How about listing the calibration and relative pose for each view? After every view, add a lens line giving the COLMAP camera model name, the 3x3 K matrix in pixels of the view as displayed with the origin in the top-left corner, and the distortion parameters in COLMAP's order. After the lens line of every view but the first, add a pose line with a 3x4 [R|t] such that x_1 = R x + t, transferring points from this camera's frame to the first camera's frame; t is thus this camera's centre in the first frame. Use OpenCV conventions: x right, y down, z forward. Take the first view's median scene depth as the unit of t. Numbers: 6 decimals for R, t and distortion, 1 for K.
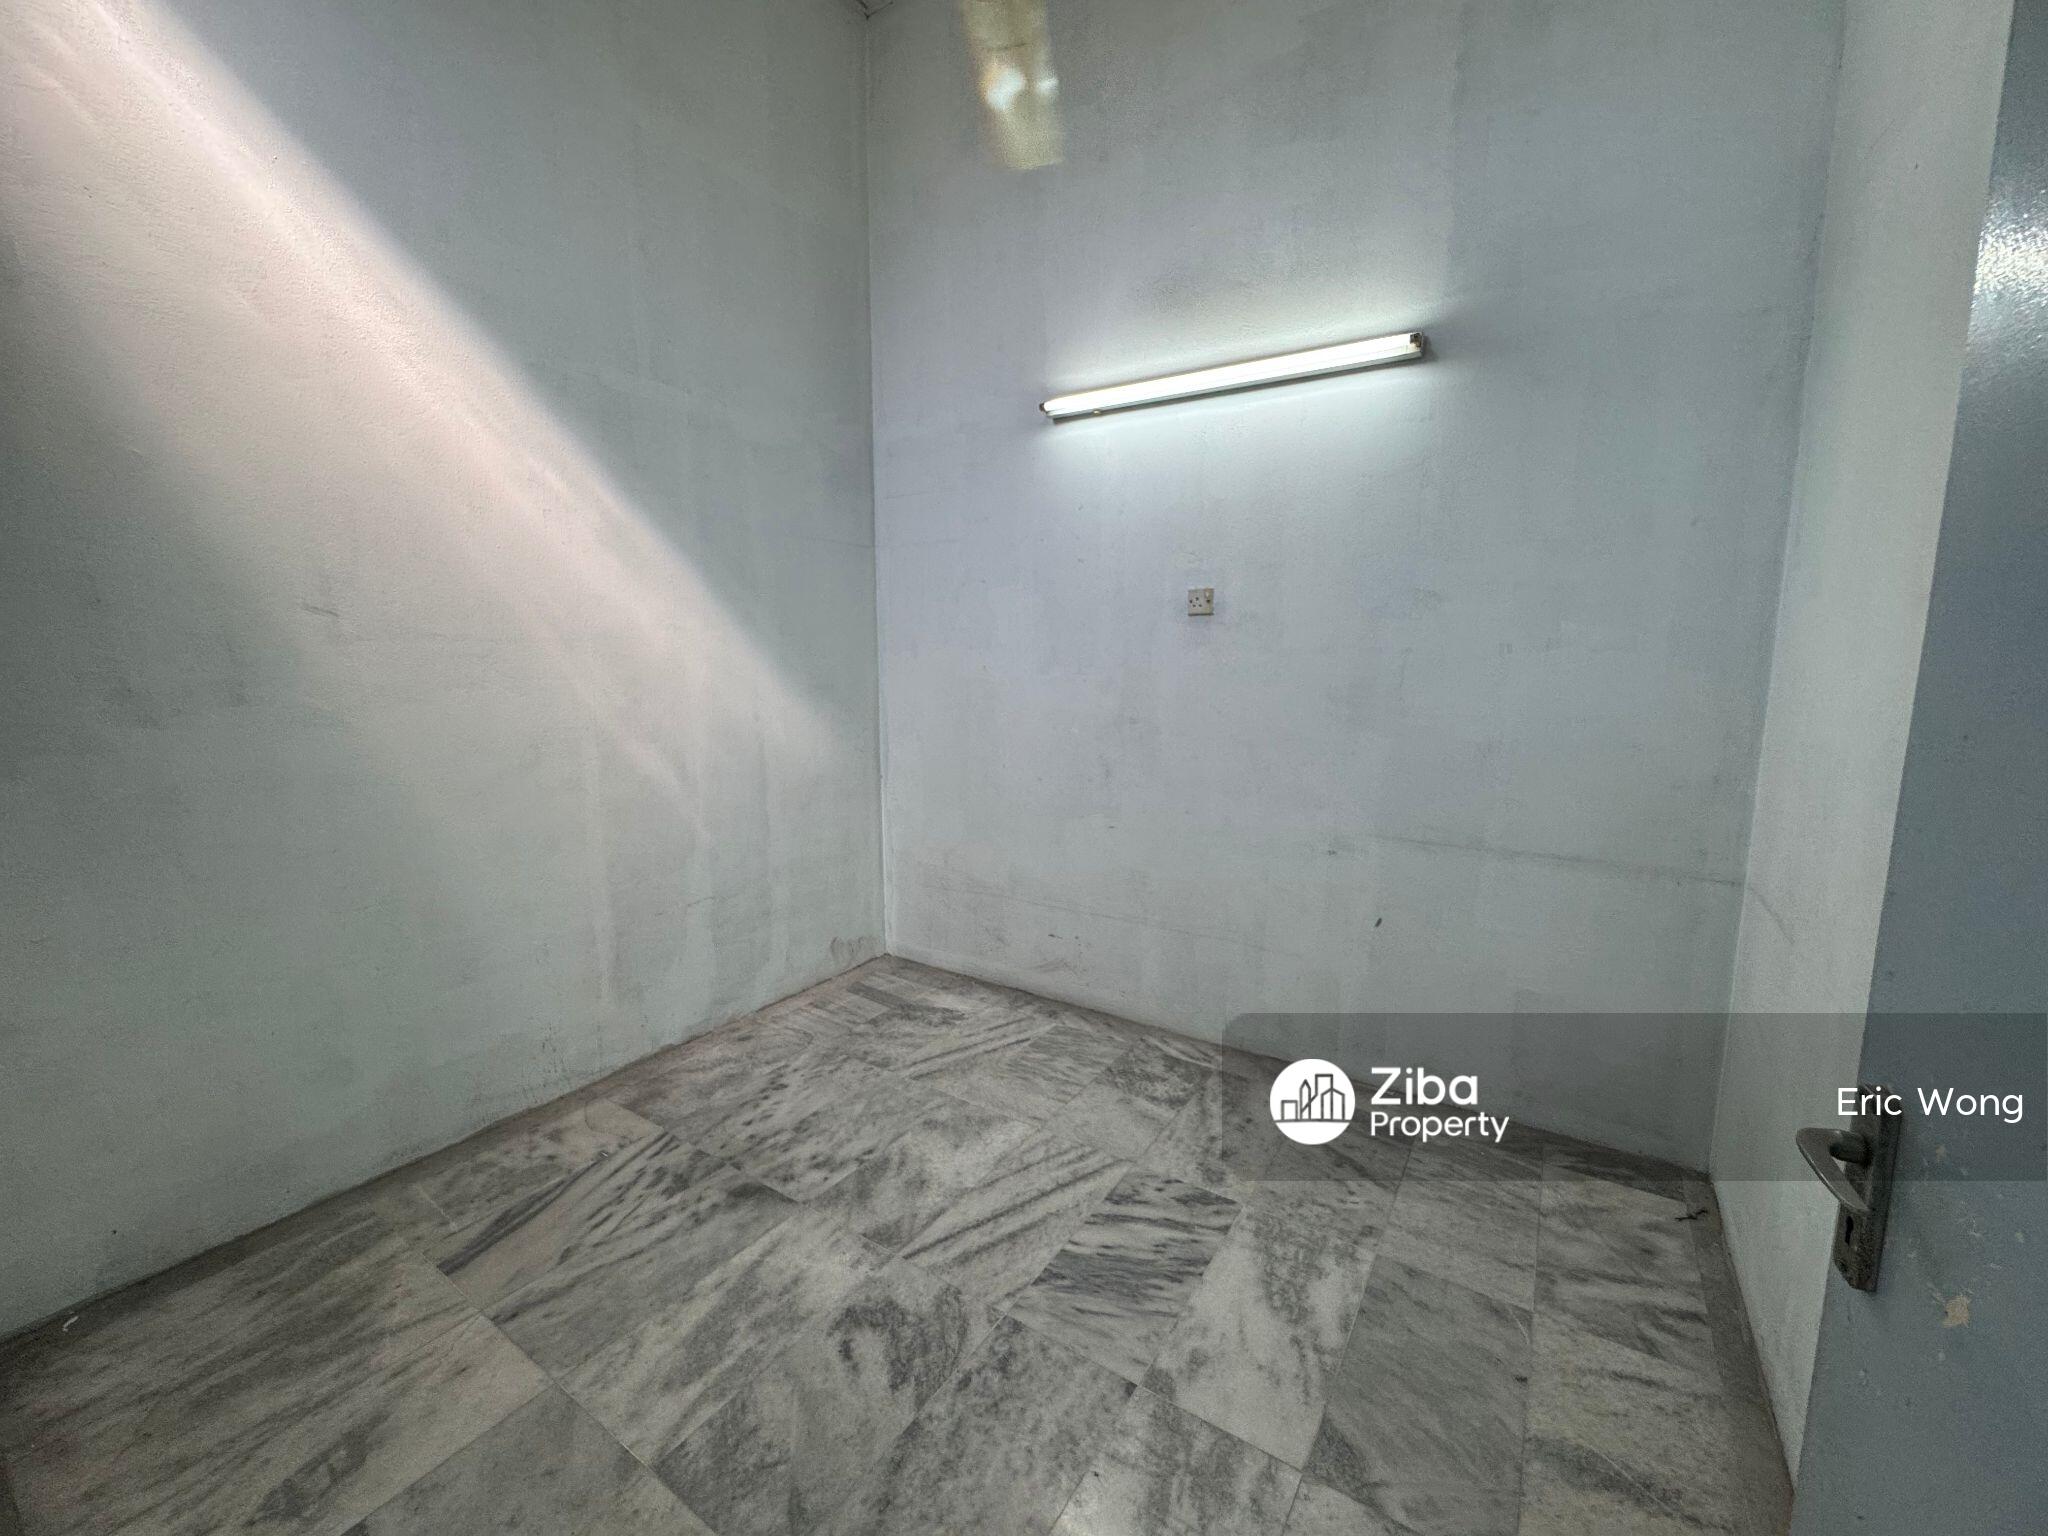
lens RADIAL K [[824.2, 0, 1024.0], [0, 824.2, 768.0], [0, 0, 1]] dist [-0.002449, -0.000145]
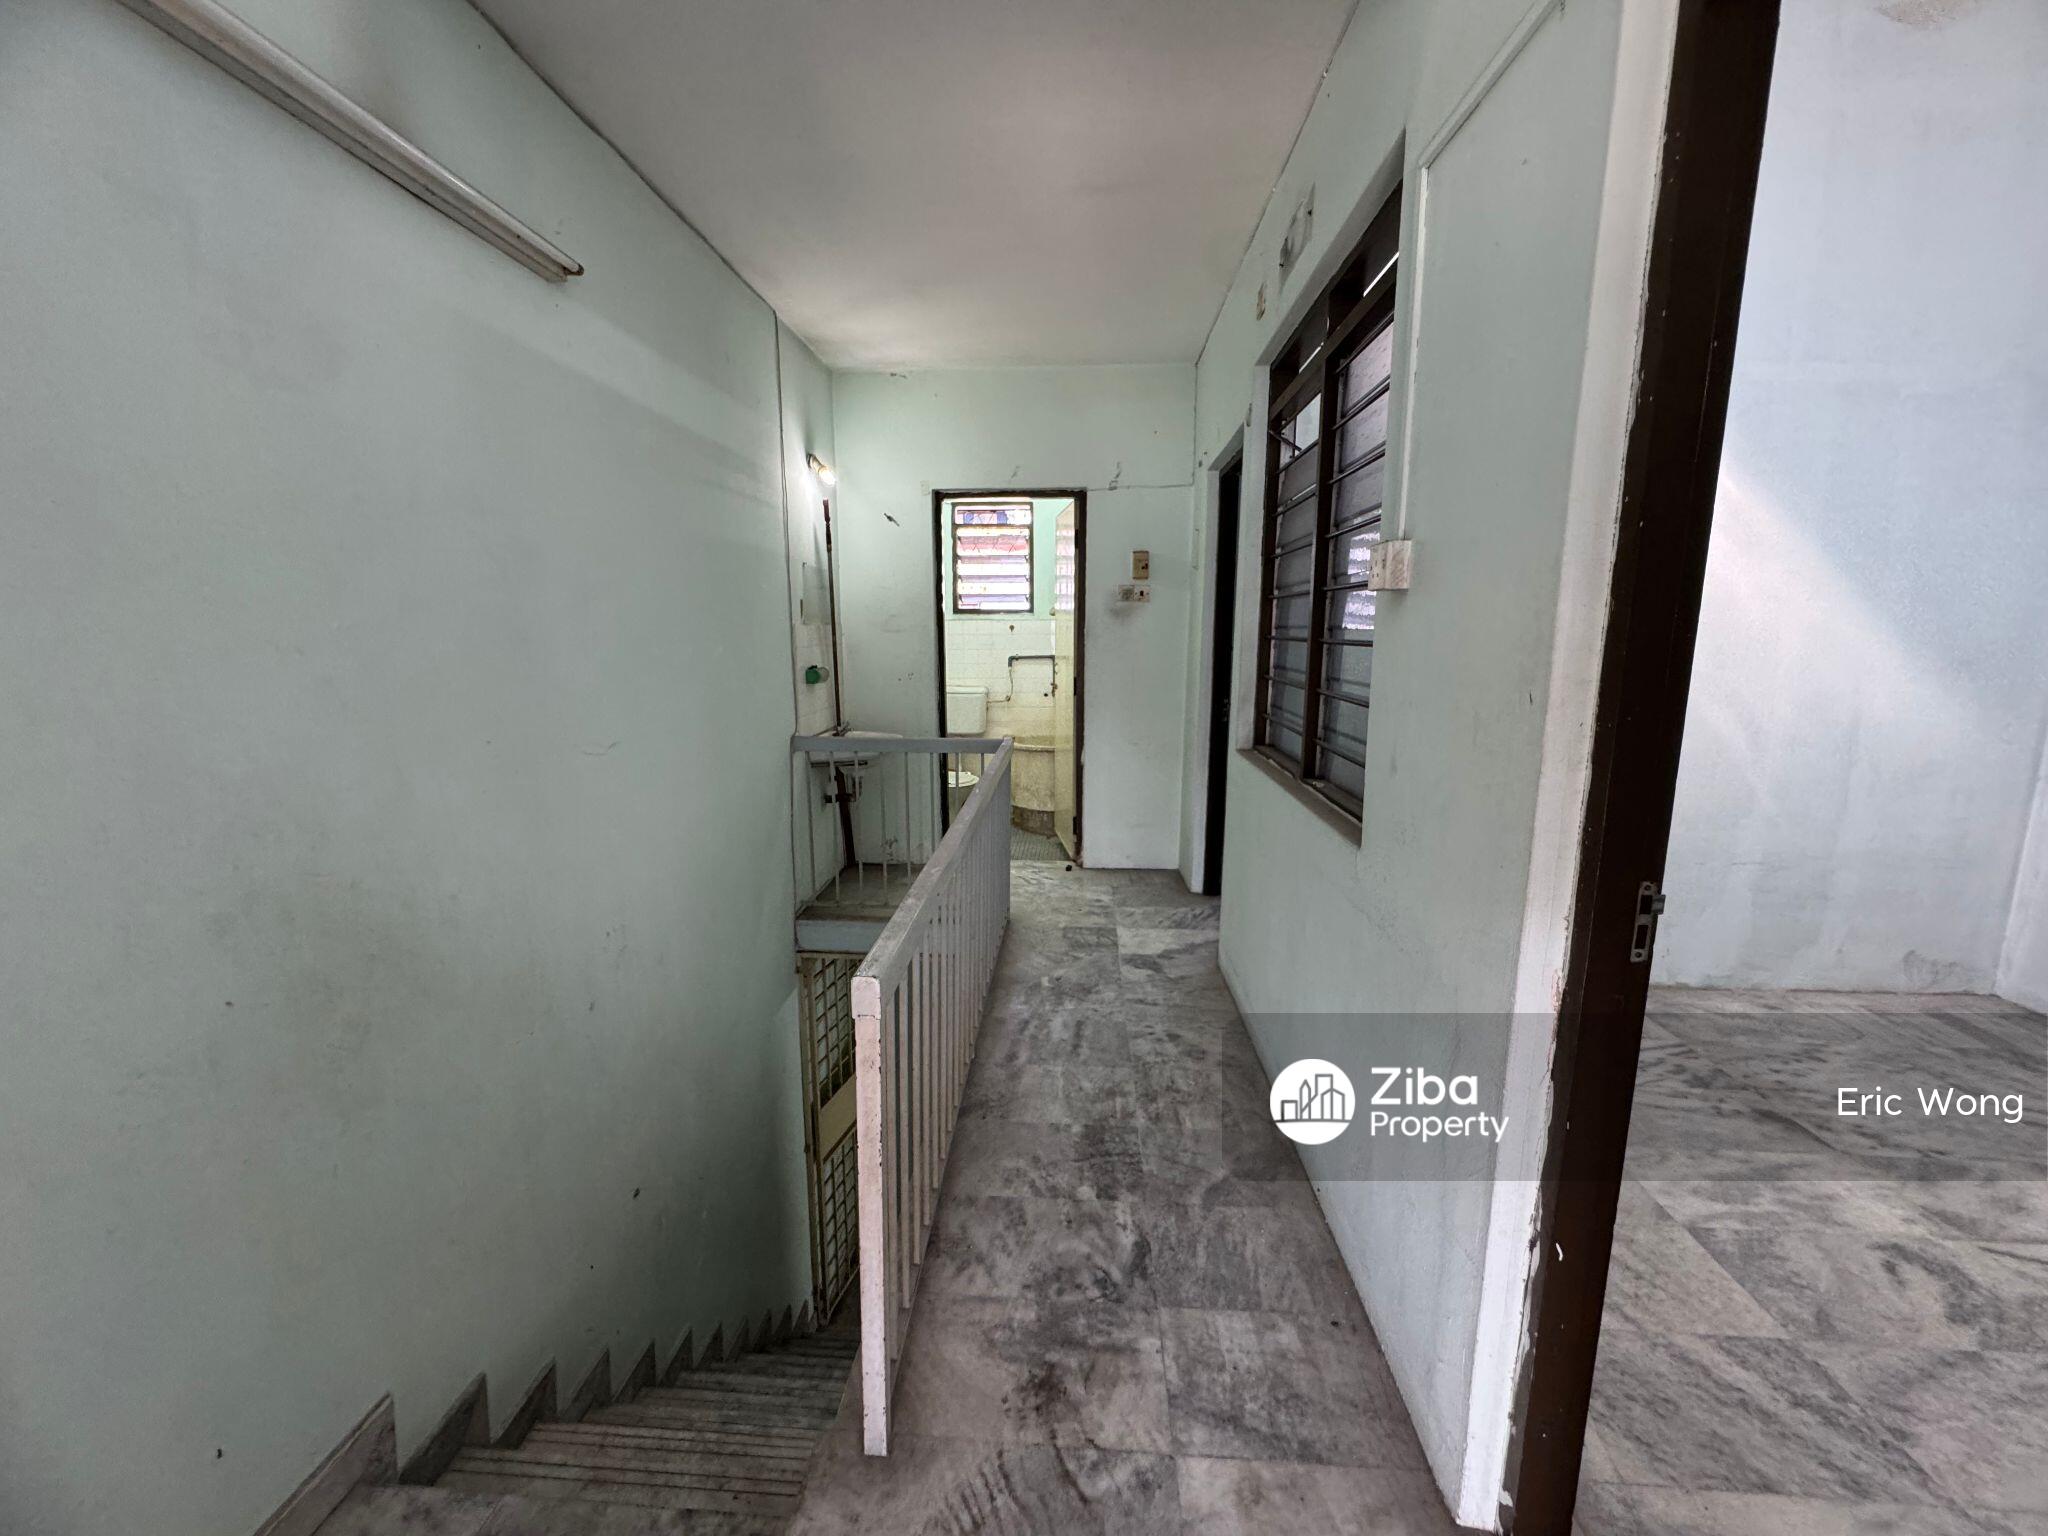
lens RADIAL K [[824.2, 0, 1024.0], [0, 824.2, 768.0], [0, 0, 1]] dist [-0.001464, 0.000017]
pose [[0.493810, 0.144178, -0.857534, 0.039221], [-0.116054, 0.988264, 0.099329, 0.059499], [0.861791, 0.050471, 0.504747, -0.404757]]
